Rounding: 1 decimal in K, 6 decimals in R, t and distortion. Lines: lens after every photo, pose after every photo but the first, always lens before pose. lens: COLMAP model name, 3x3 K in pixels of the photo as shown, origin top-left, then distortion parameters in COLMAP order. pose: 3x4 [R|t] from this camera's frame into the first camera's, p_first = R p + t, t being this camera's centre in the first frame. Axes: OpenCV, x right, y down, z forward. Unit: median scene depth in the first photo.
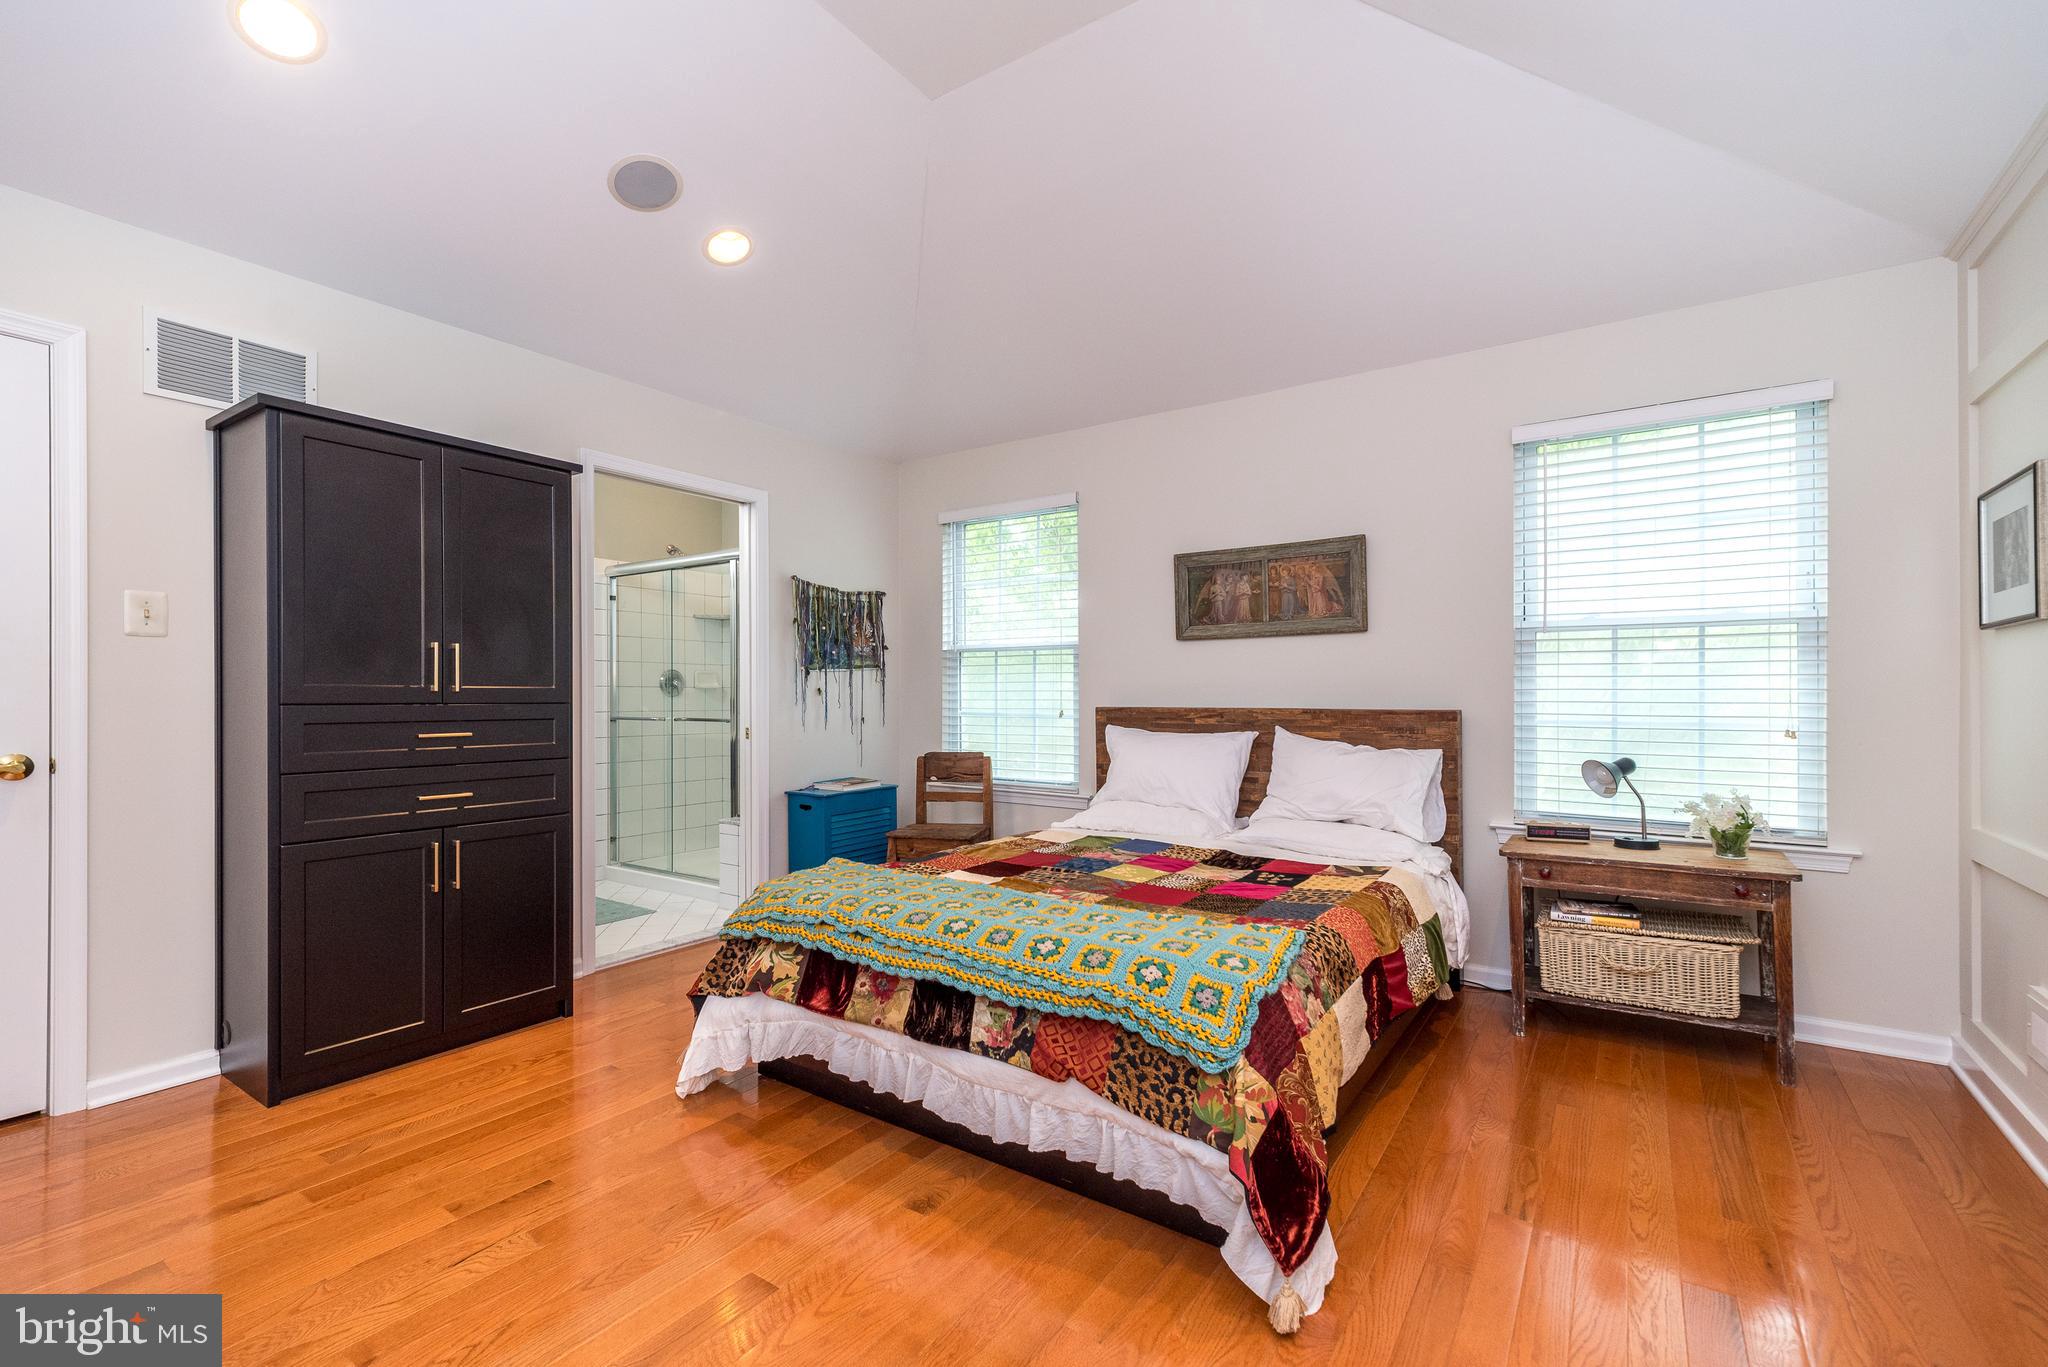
lens RADIAL K [[891.9, 0, 1021.1], [0, 891.9, 698.0], [0, 0, 1]] dist [0.008197, -0.000257]
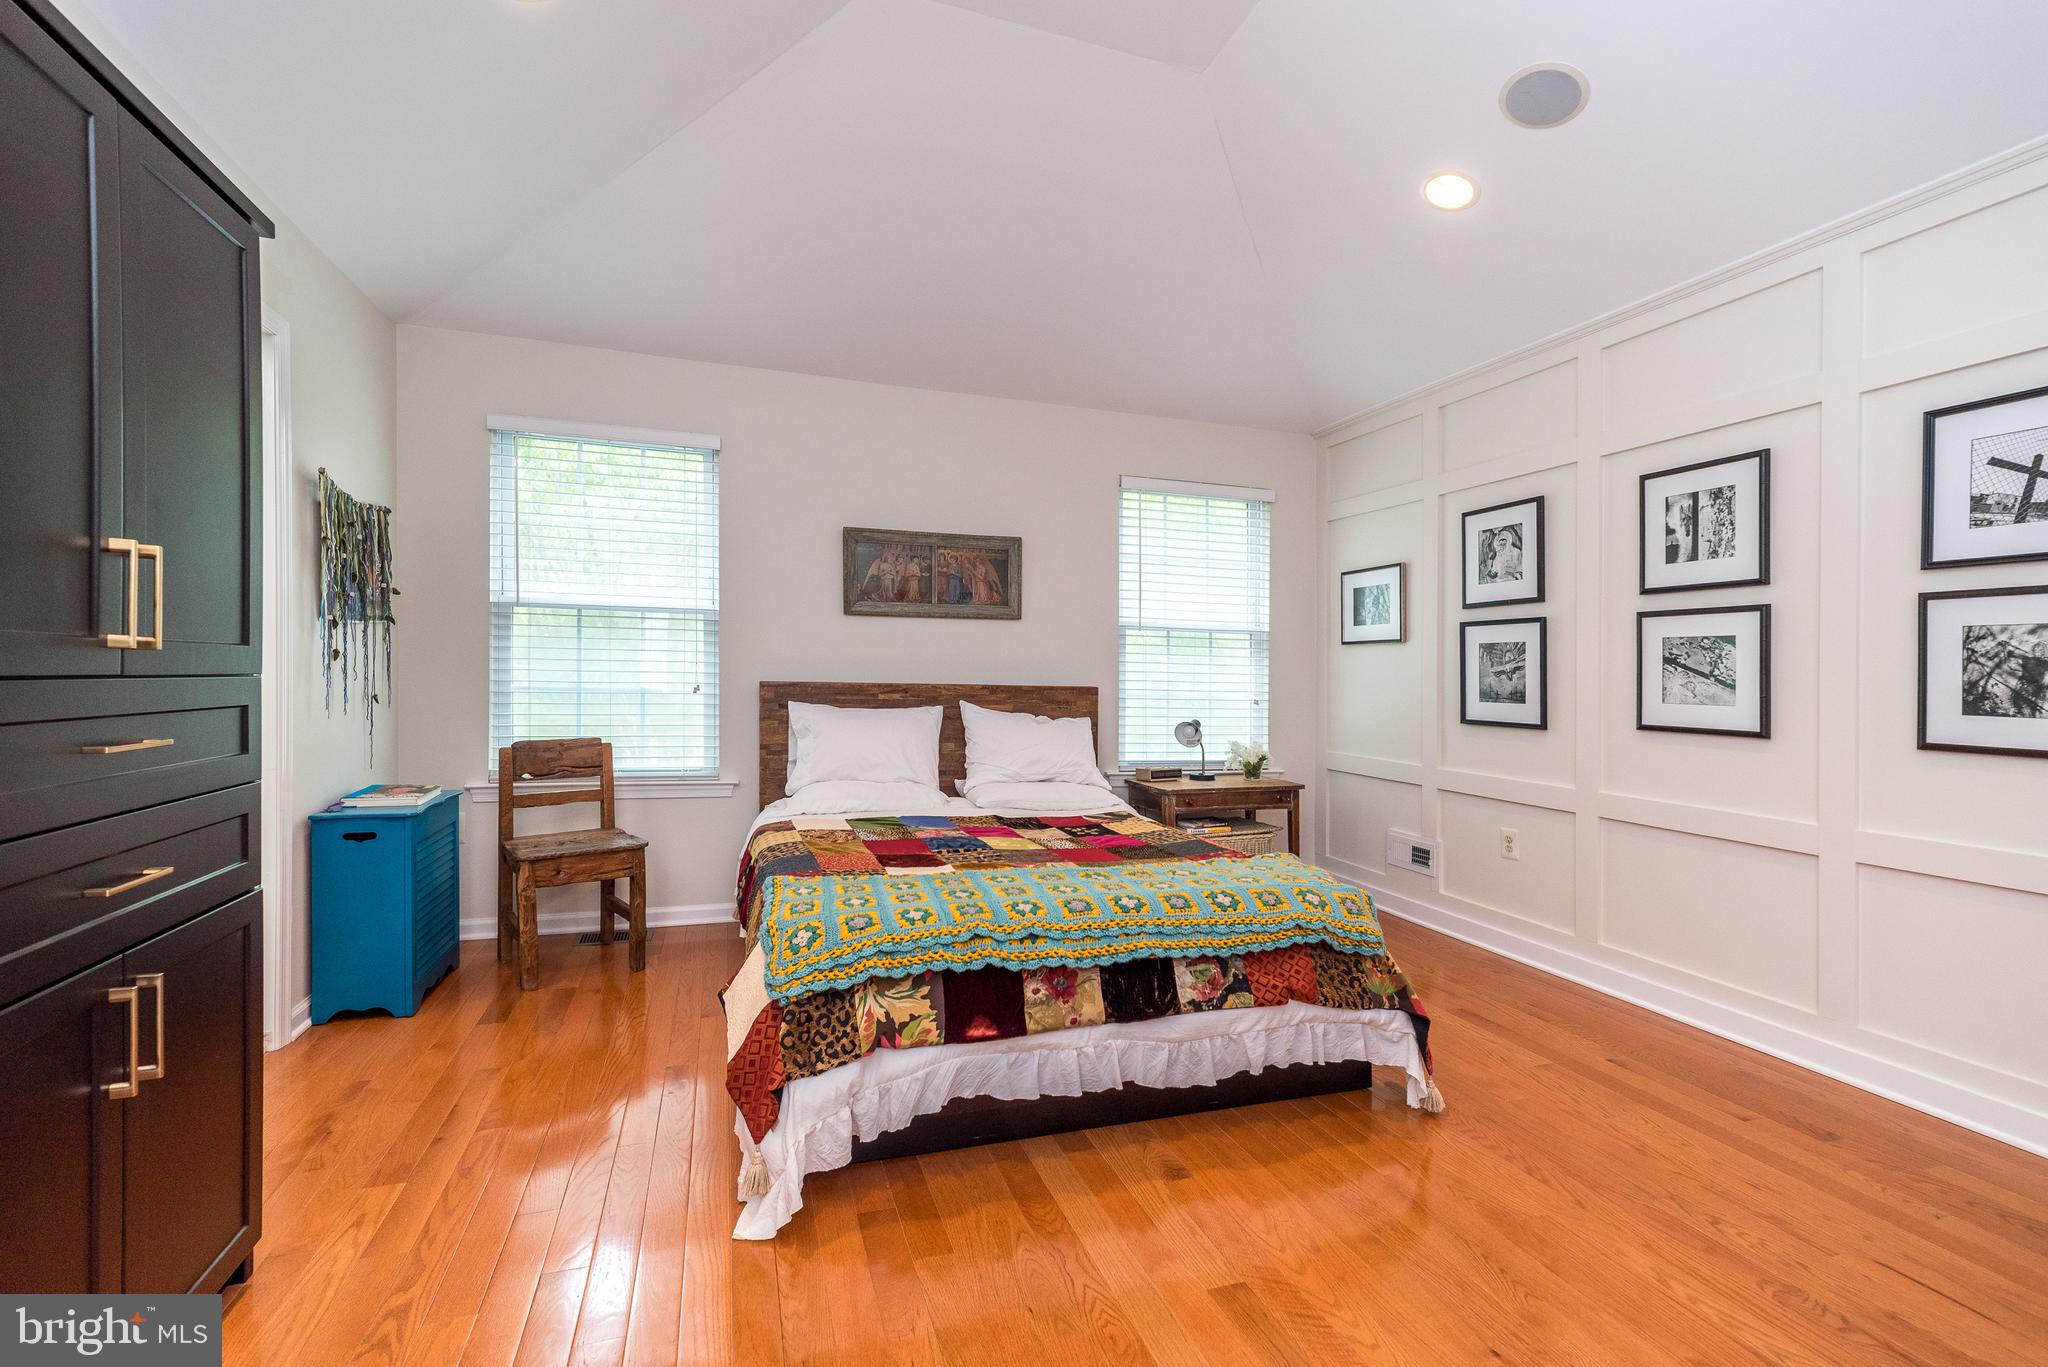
lens RADIAL K [[891.9, 0, 1017.2], [0, 891.9, 686.8], [0, 0, 1]] dist [0.008197, -0.000257]
pose [[0.604565, 0.001142, 0.796555, -0.621300], [-0.015931, 0.999816, 0.010658, 0.001783], [-0.796396, -0.019133, 0.604472, 0.322056]]
